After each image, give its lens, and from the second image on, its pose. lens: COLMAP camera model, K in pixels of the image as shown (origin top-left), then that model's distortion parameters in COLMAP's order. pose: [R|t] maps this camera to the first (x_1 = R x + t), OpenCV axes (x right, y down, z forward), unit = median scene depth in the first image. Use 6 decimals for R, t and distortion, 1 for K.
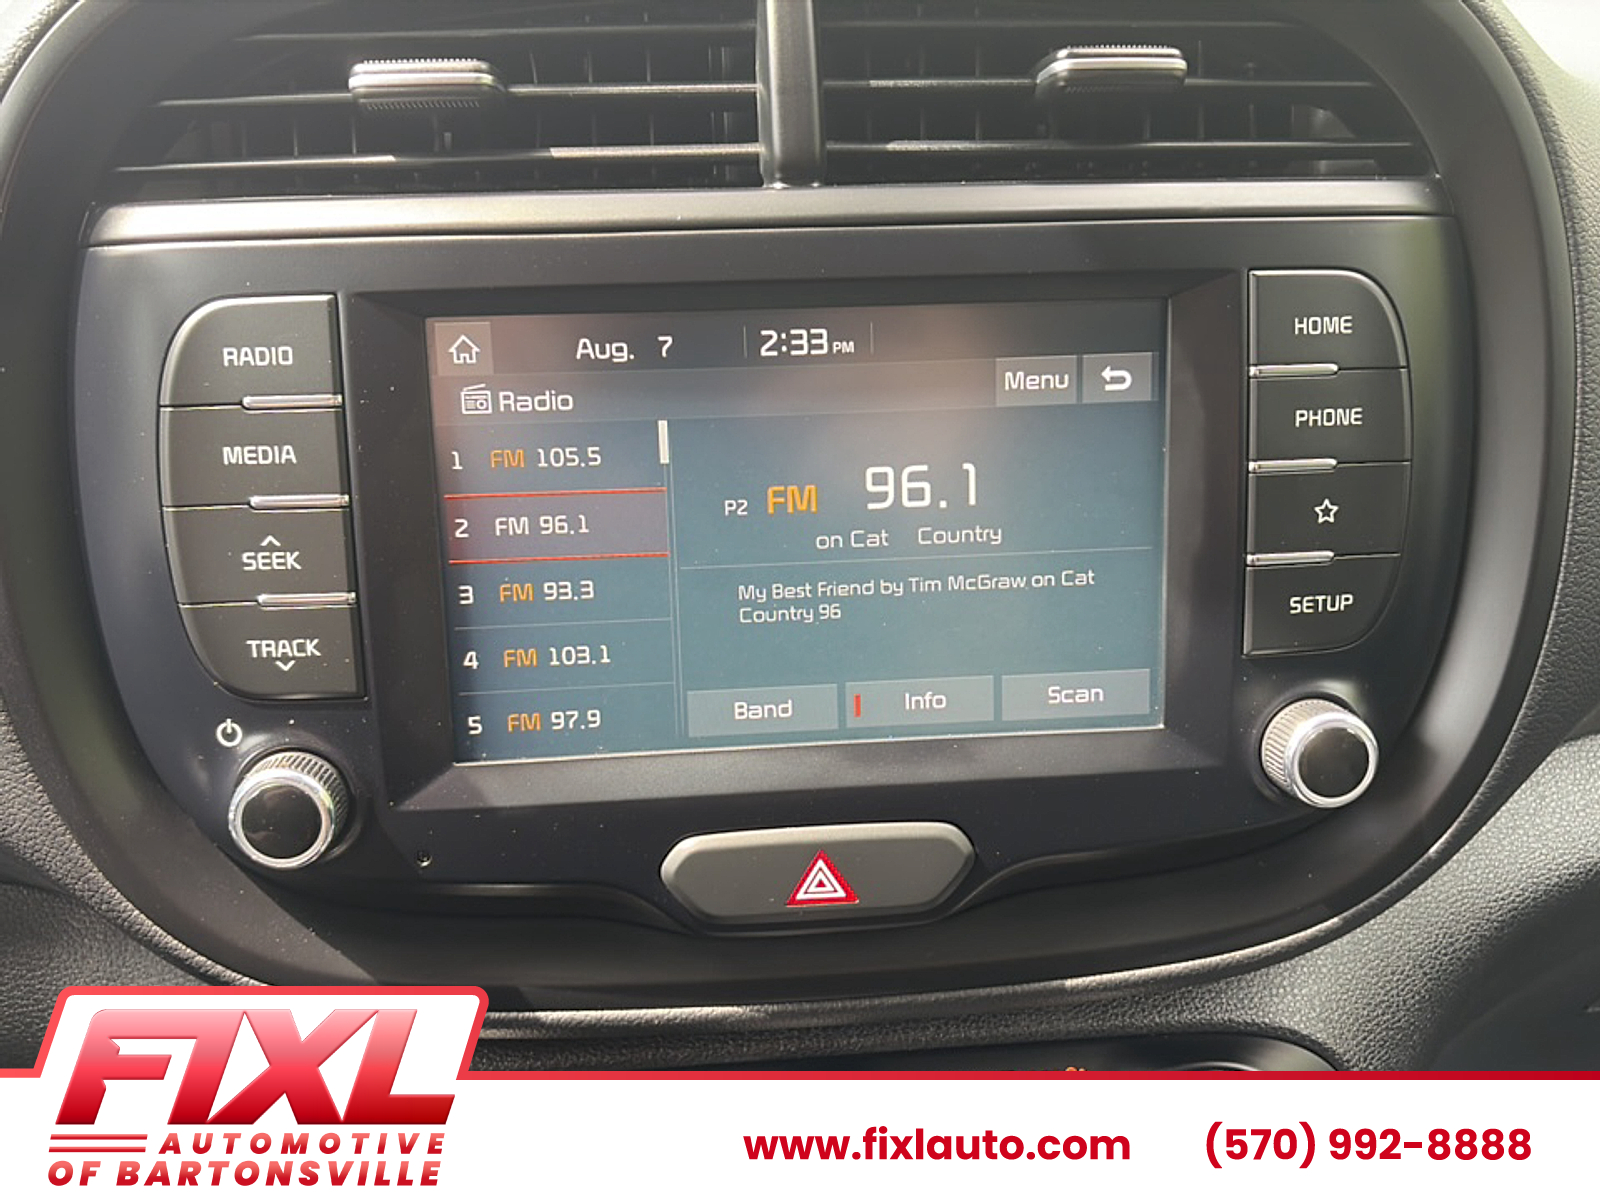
lens RADIAL K [[1535.9, 0, 801.3], [0, 1535.9, 600.7], [0, 0, 1]] dist [0.013335, 0.000000]
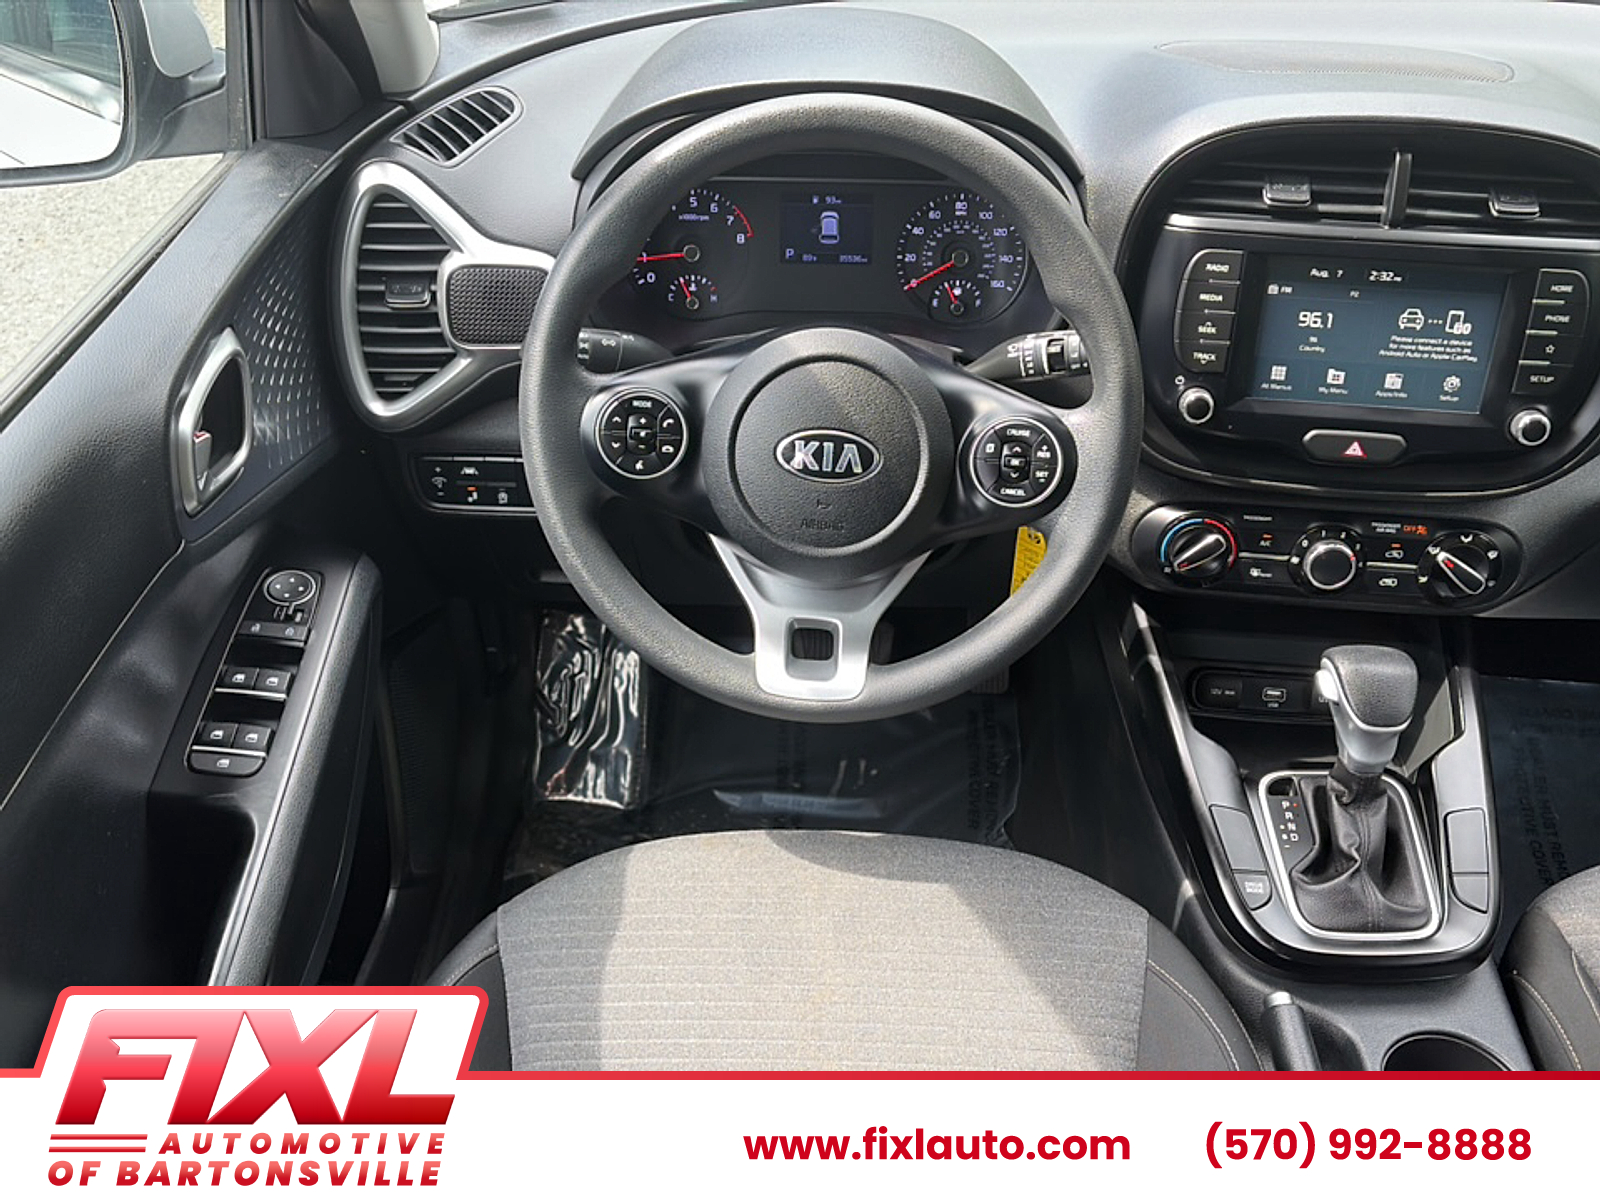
lens RADIAL K [[1535.9, 0, 811.0], [0, 1535.9, 613.3], [0, 0, 1]] dist [0.013335, 0.000000]
pose [[0.979390, 0.141584, -0.144049, -0.574924], [-0.103221, 0.963868, 0.245570, -0.151565], [0.173613, -0.225640, 0.958616, -2.284231]]
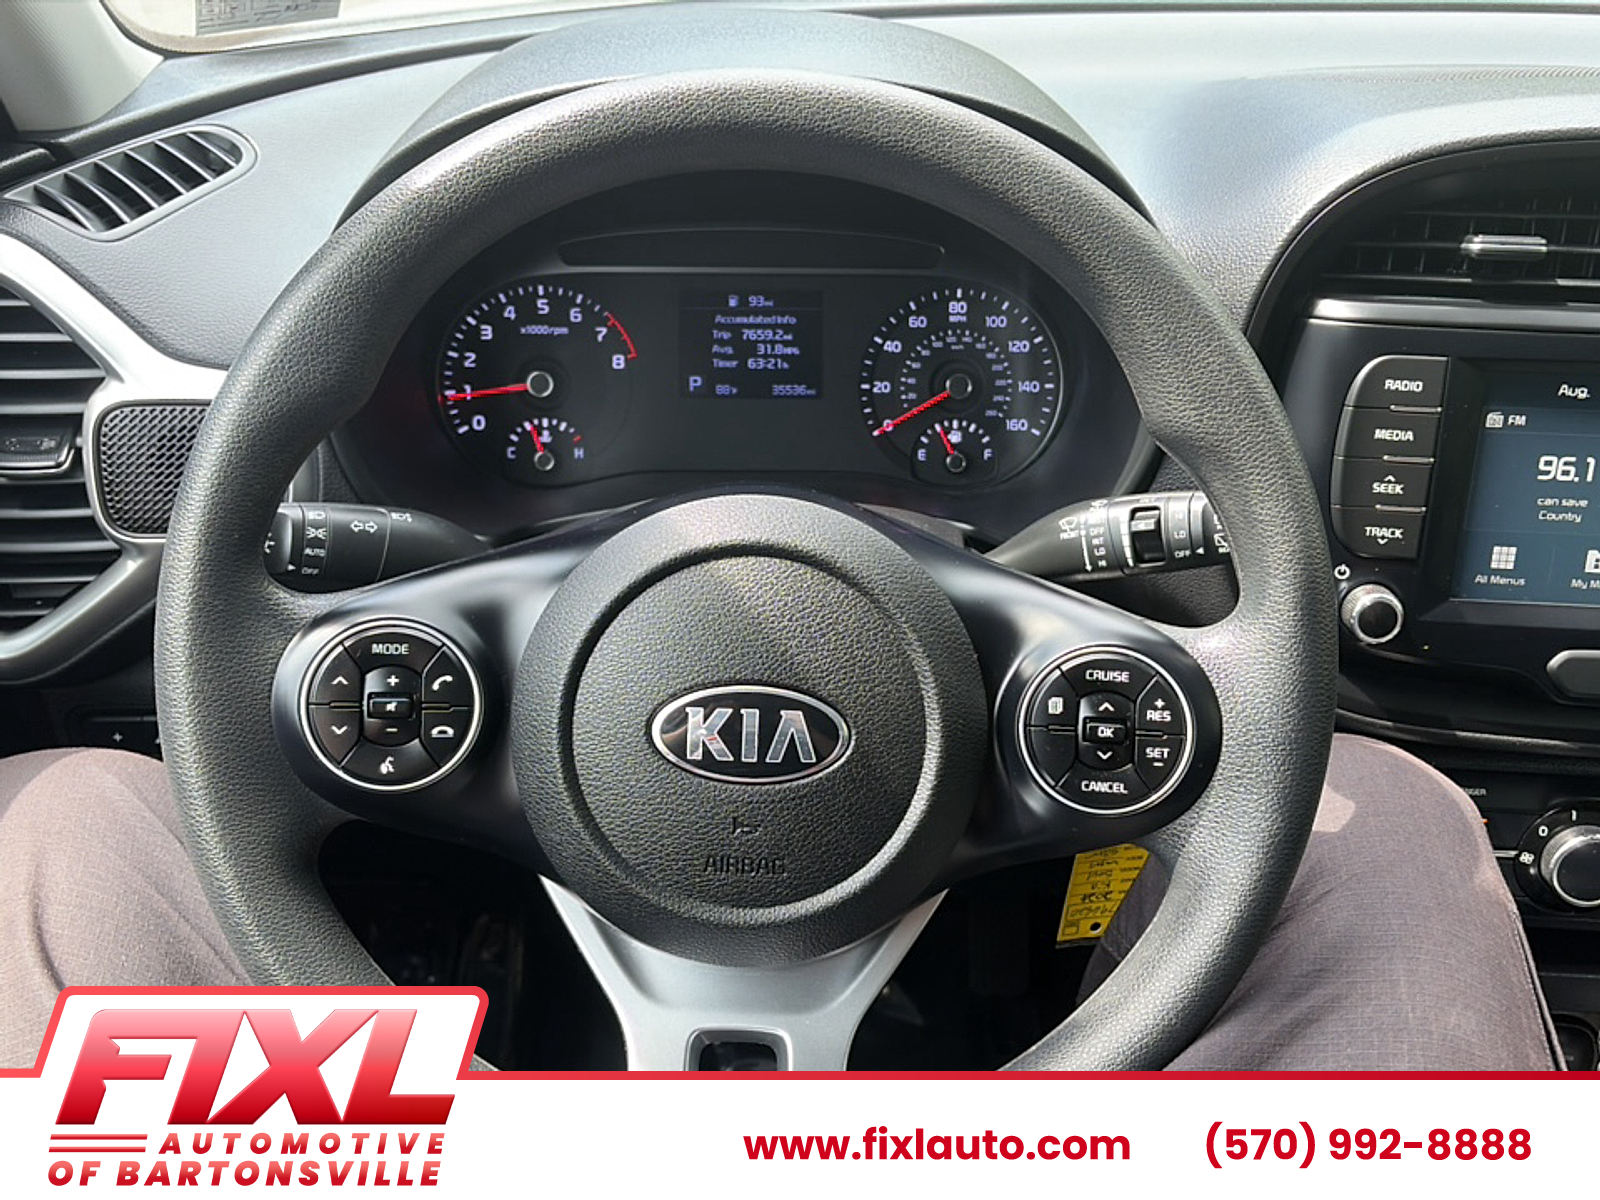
lens RADIAL K [[1535.9, 0, 788.8], [0, 1535.9, 601.3], [0, 0, 1]] dist [0.013335, 0.000000]
pose [[0.984590, 0.105248, -0.139660, -0.756520], [-0.086880, 0.987480, 0.131666, -0.070861], [0.151769, -0.117504, 0.981407, -0.998696]]
